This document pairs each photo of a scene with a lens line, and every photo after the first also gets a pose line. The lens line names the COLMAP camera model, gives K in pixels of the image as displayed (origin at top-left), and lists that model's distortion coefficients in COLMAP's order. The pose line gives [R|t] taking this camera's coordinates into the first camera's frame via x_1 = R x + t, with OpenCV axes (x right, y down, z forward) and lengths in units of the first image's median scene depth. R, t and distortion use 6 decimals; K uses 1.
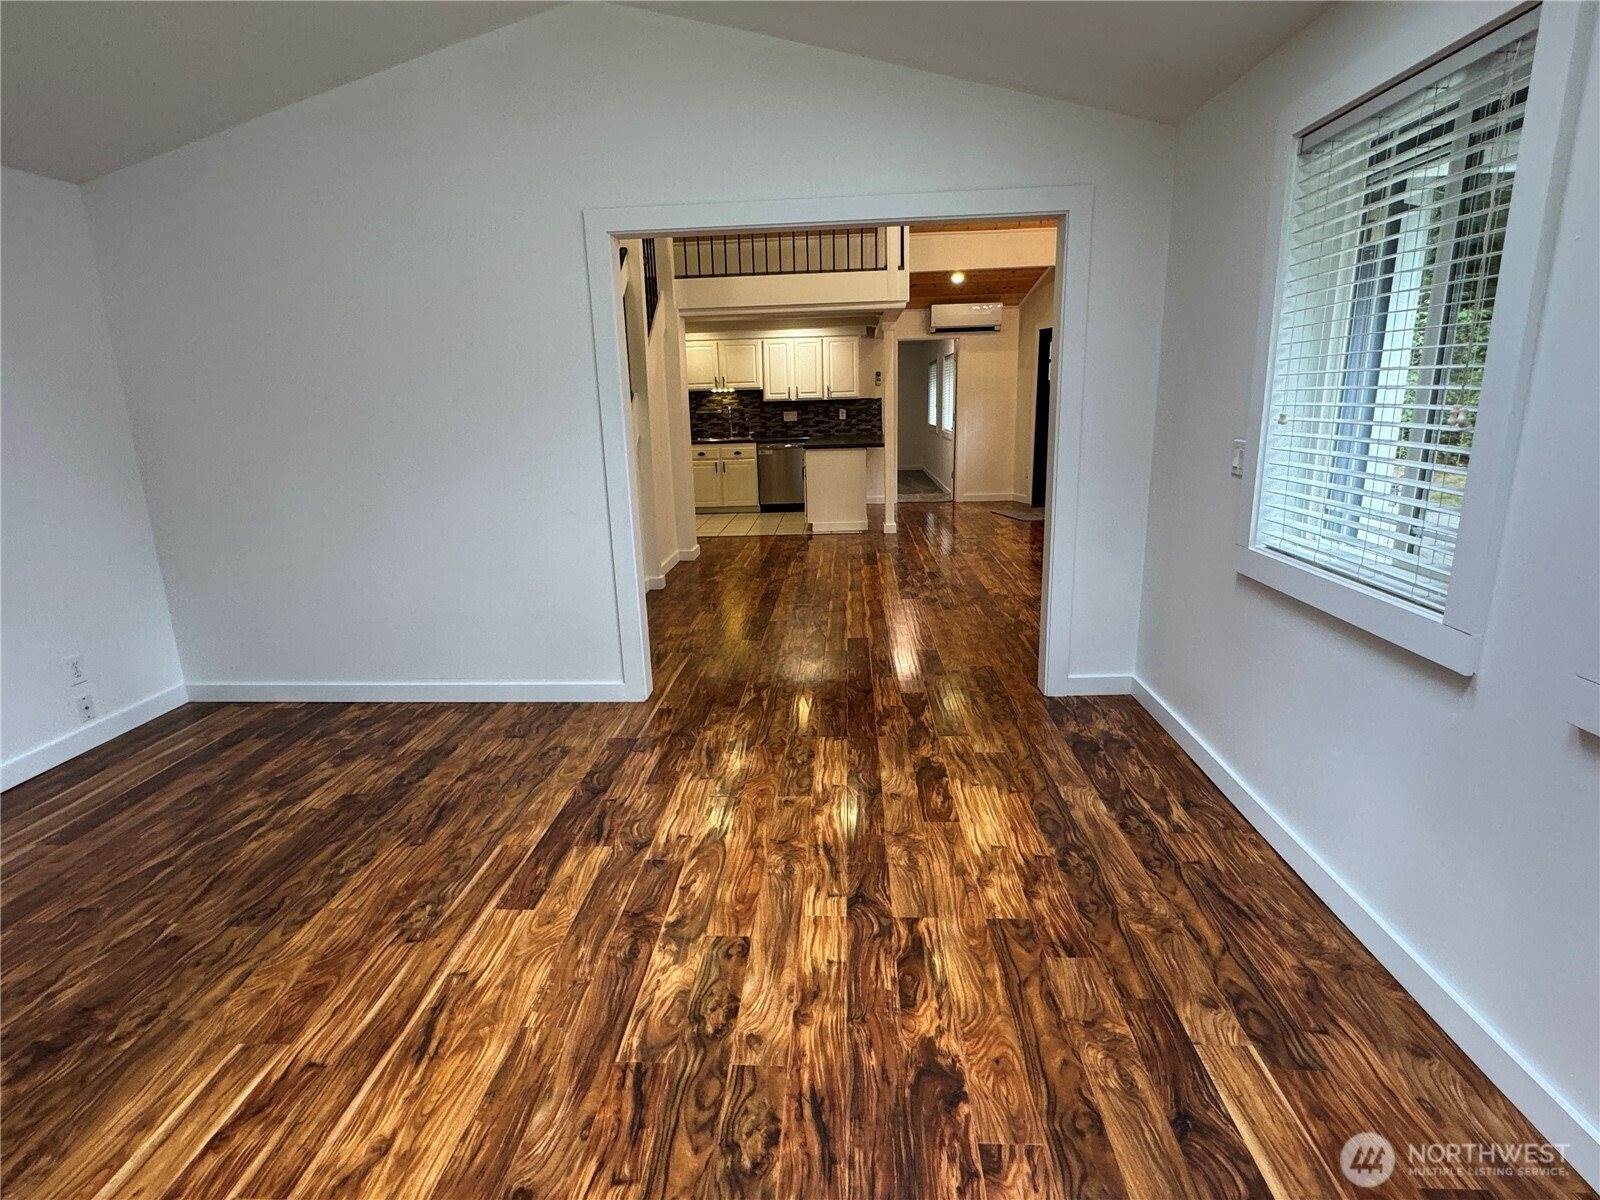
lens RADIAL K [[833.5, 0, 793.5], [0, 833.5, 598.2], [0, 0, 1]] dist [-0.001522, -0.000215]
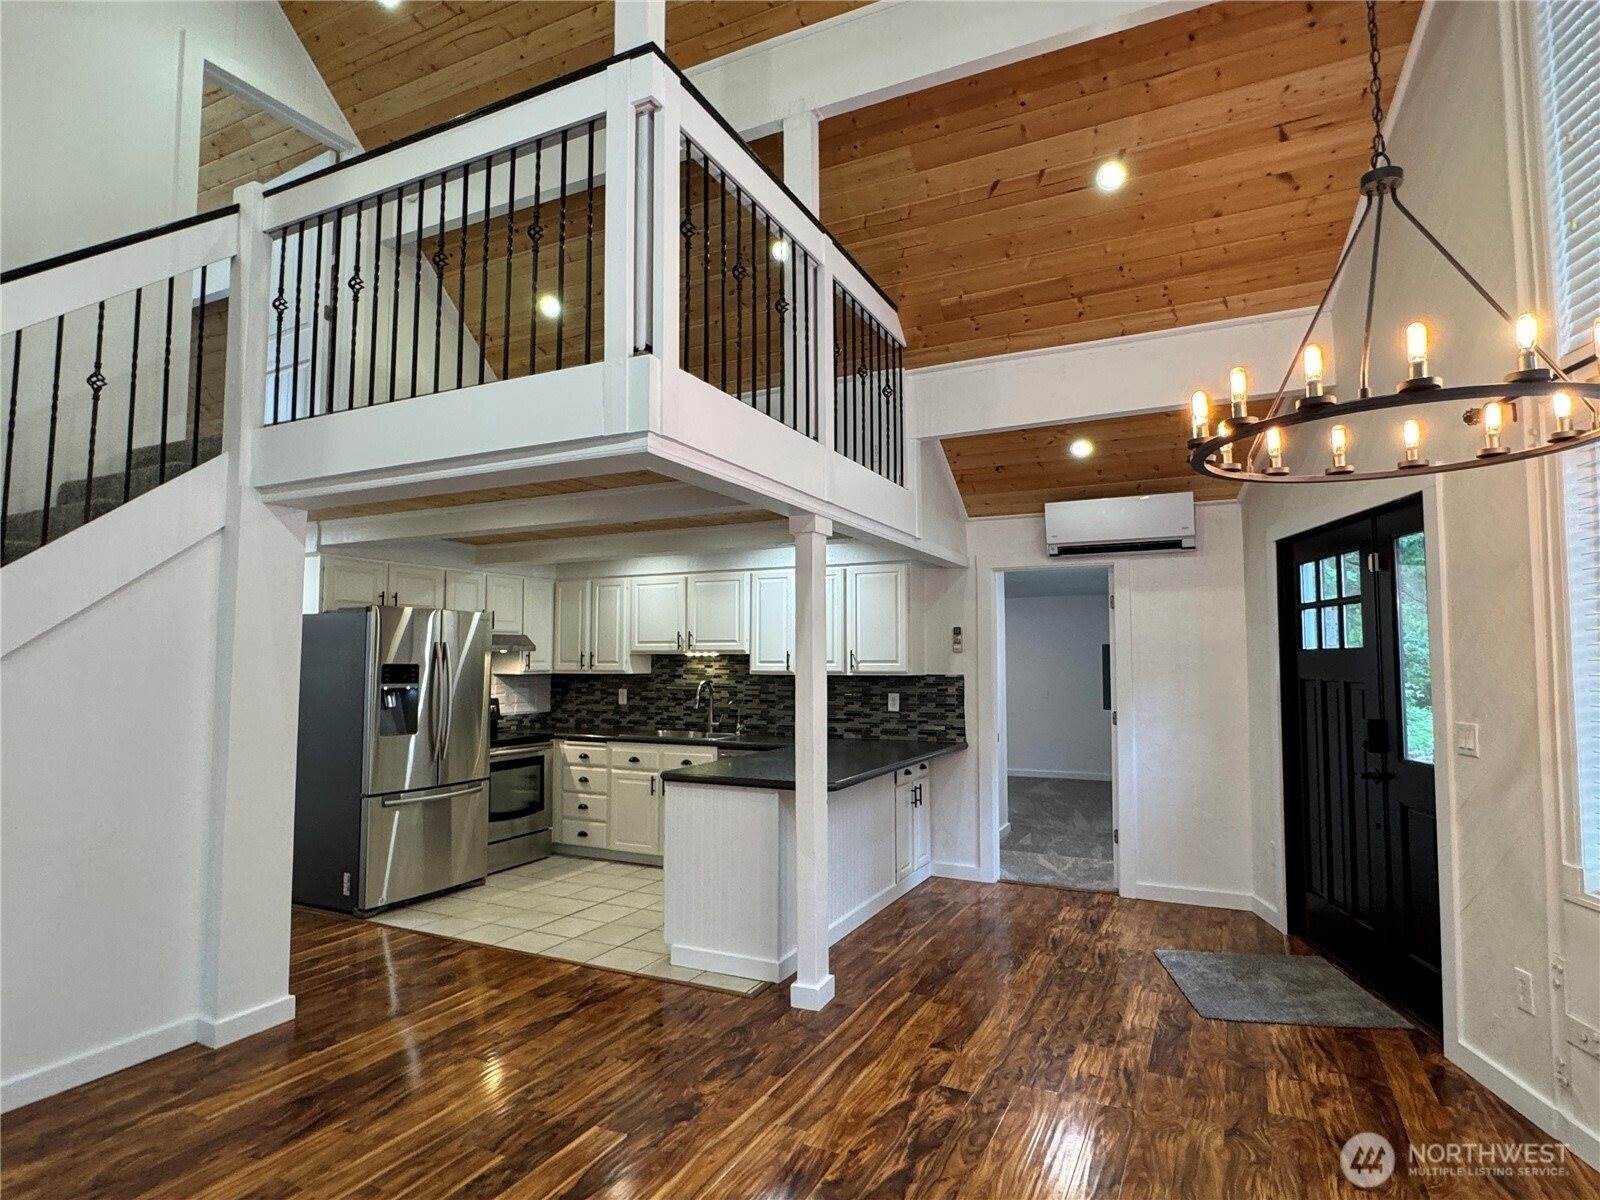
lens RADIAL K [[873.6, 0, 796.1], [0, 873.6, 601.6], [0, 0, 1]] dist [-0.001896, -0.002117]
pose [[0.922182, 0.000709, -0.386755, 0.769137], [-0.114959, 0.955304, -0.272359, -0.421922], [0.369275, 0.295625, 0.881046, 1.590123]]
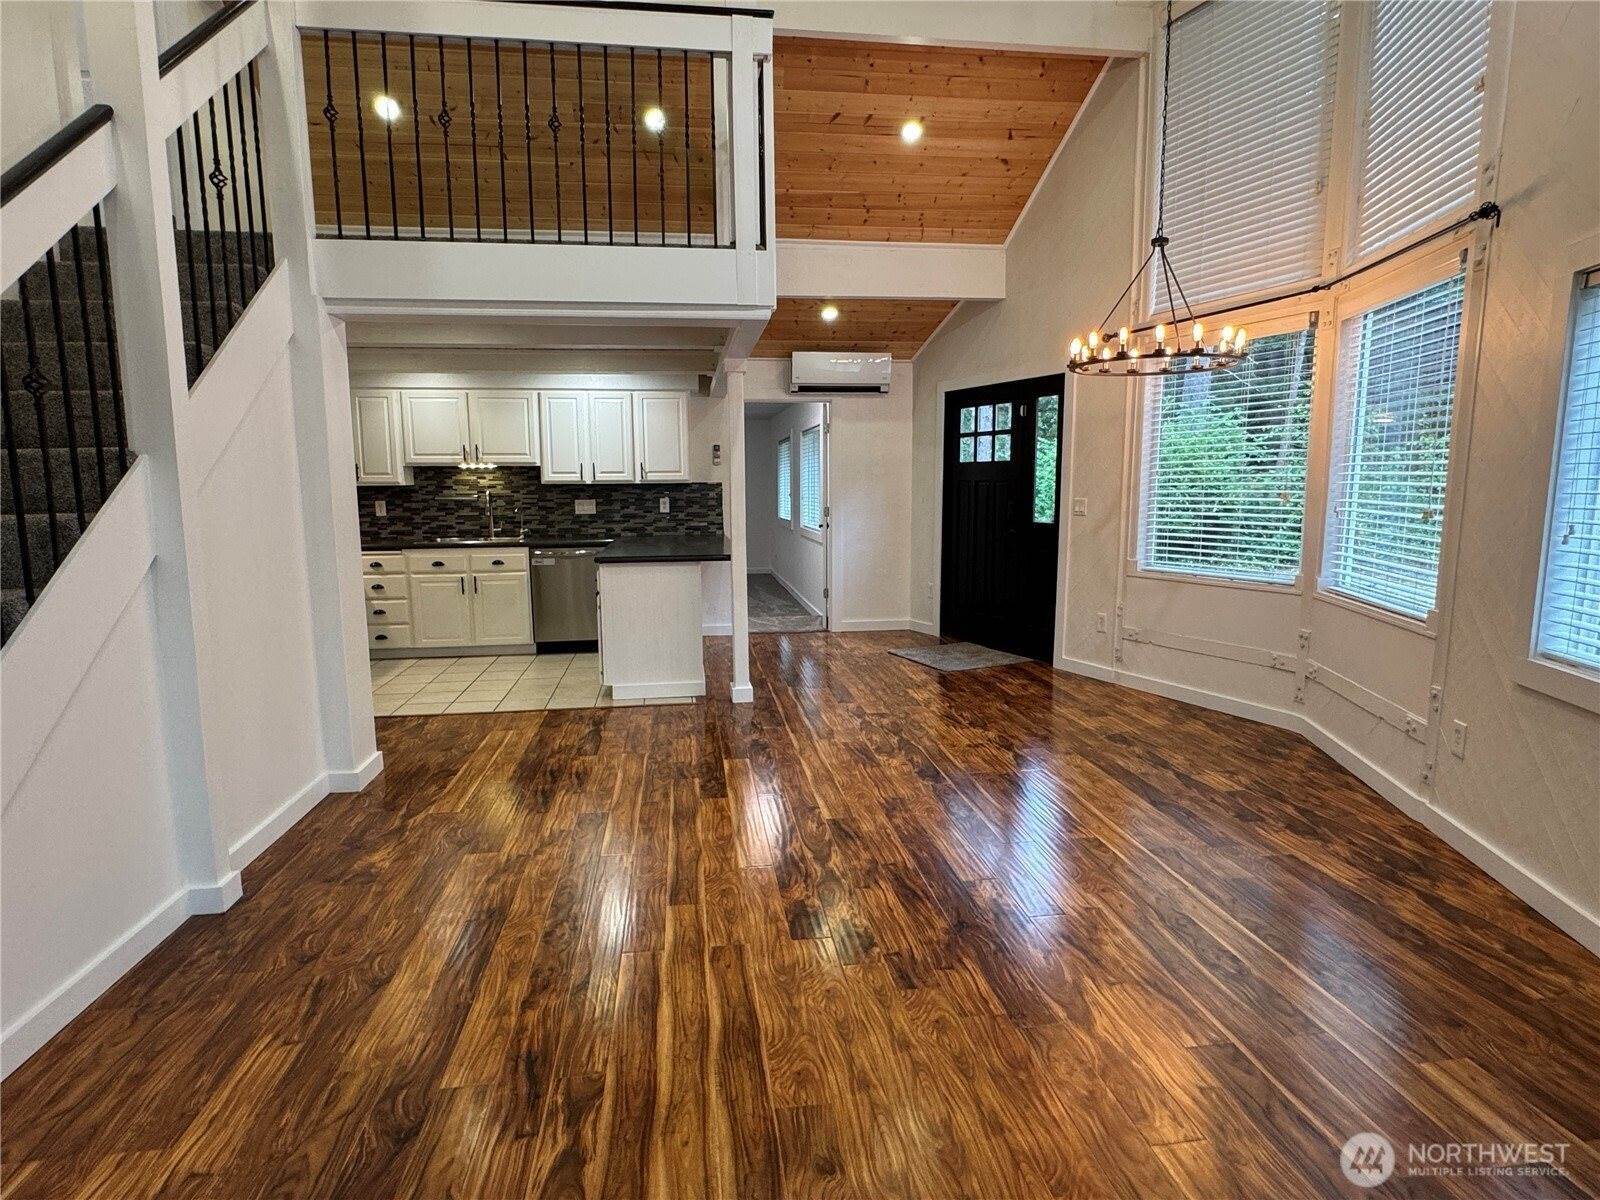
lens RADIAL K [[873.6, 0, 796.2], [0, 873.6, 597.9], [0, 0, 1]] dist [-0.001896, -0.002117]
pose [[0.980720, -0.005449, 0.195343, 0.086531], [0.026420, 0.994131, -0.104912, -0.240723], [-0.193625, 0.108050, 0.975108, 1.038989]]
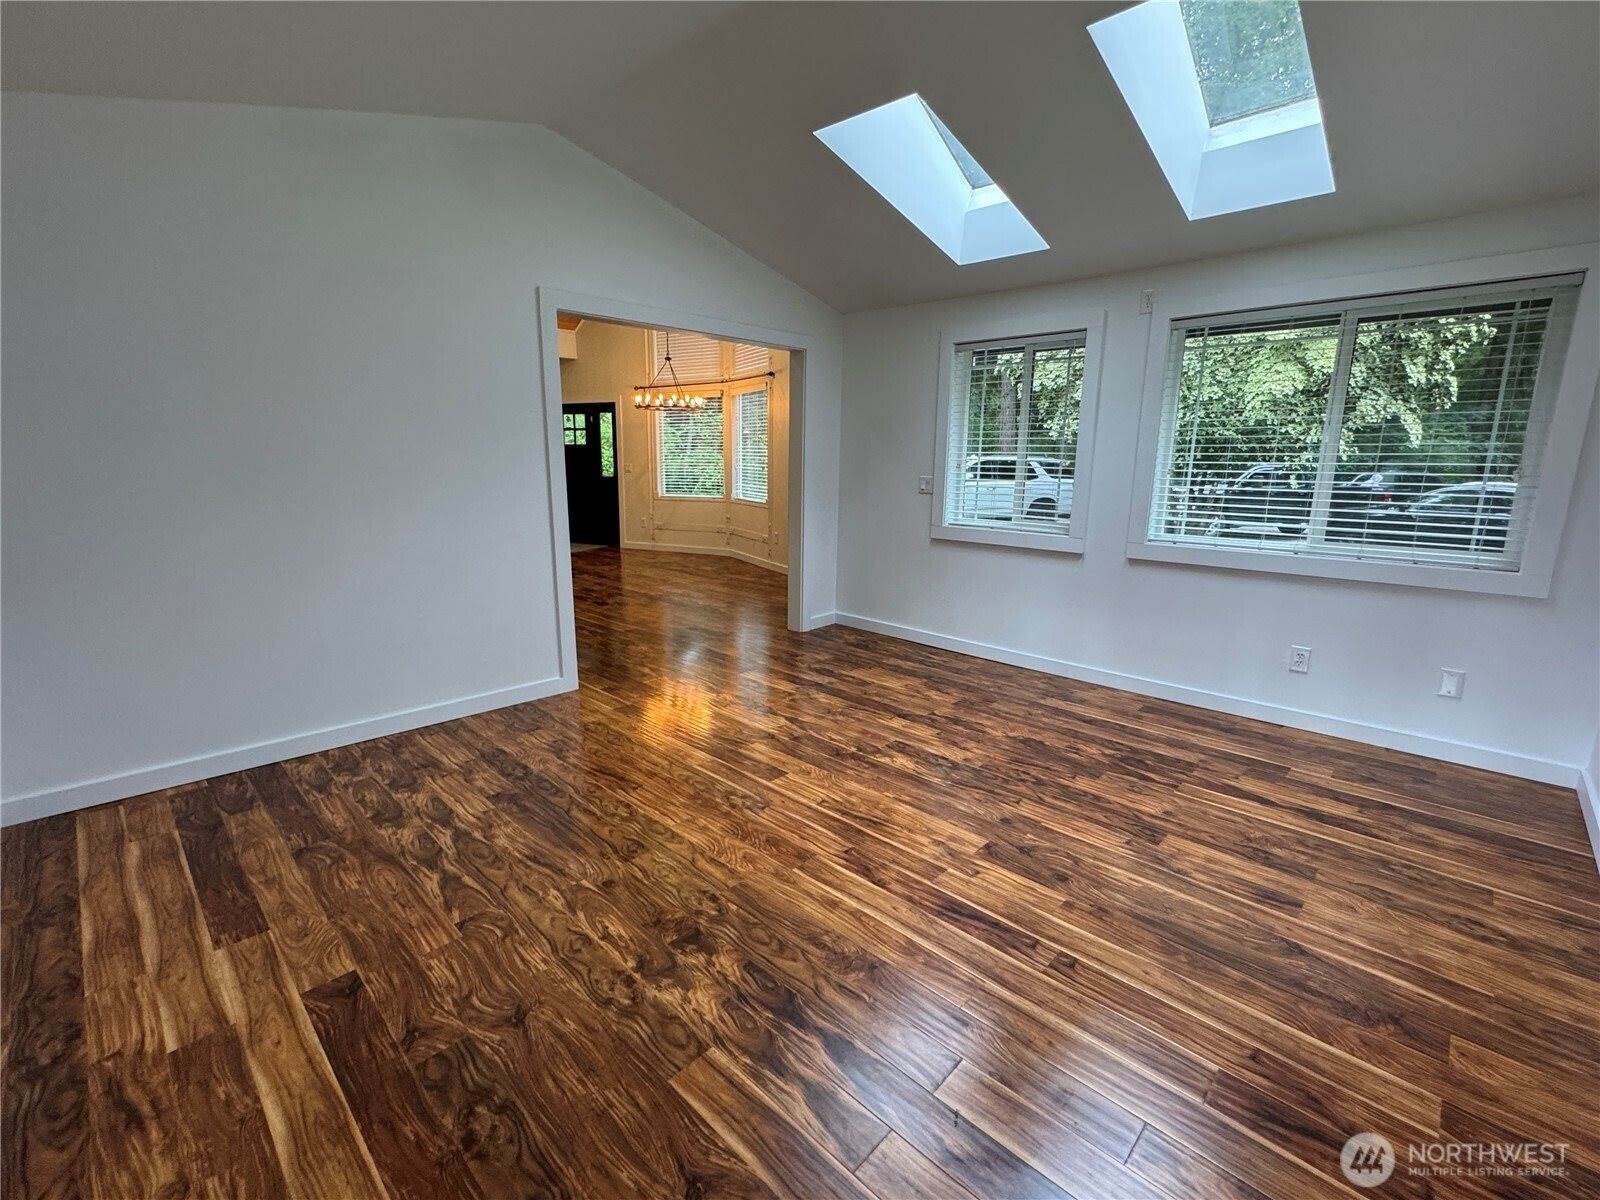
lens RADIAL K [[706.9, 0, 804.8], [0, 706.9, 605.2], [0, 0, 1]] dist [-0.000093, 0.000220]
pose [[0.644236, -0.121947, 0.755043, -0.942720], [0.152464, 0.987870, 0.029462, 0.029913], [-0.749477, 0.096136, 0.655014, 0.083343]]
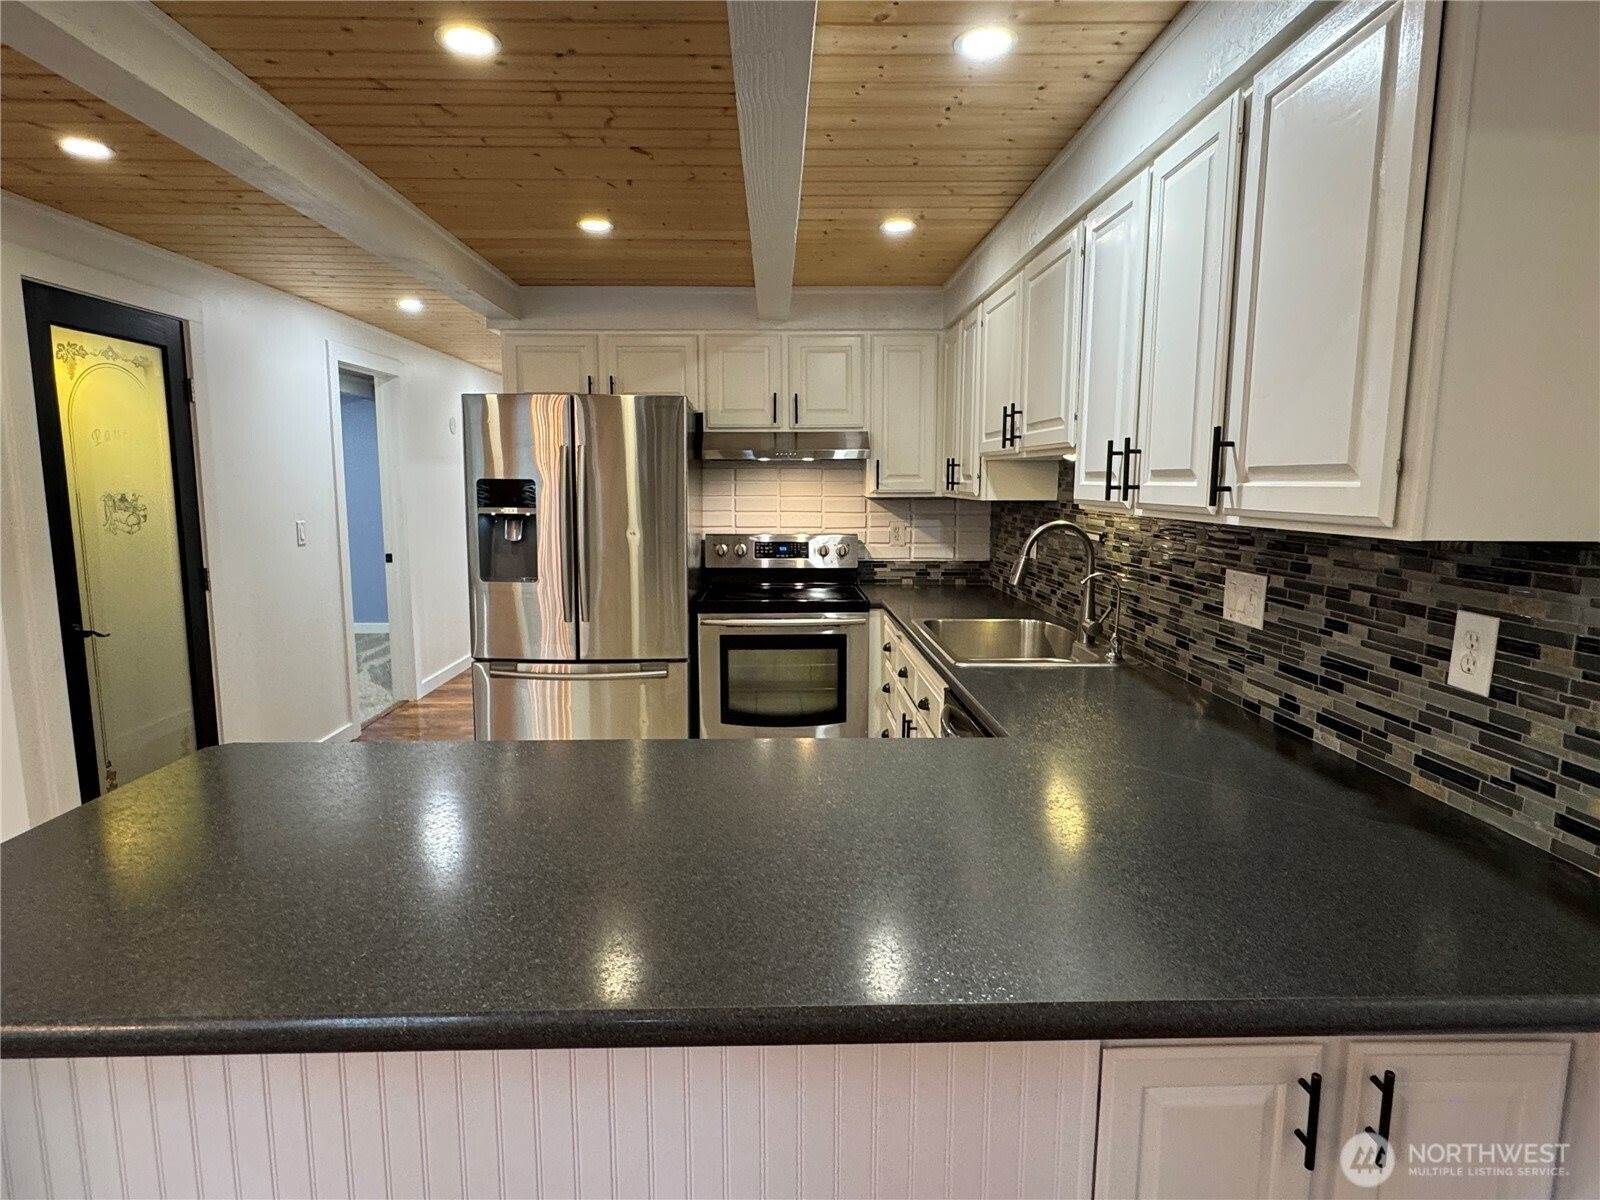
lens RADIAL K [[873.6, 0, 798.4], [0, 873.6, 601.3], [0, 0, 1]] dist [-0.001896, -0.002117]
pose [[0.090006, 0.165107, -0.982160, 0.610707], [-0.237053, 0.961372, 0.139888, -0.775440], [0.967318, 0.220234, 0.125669, 3.092064]]
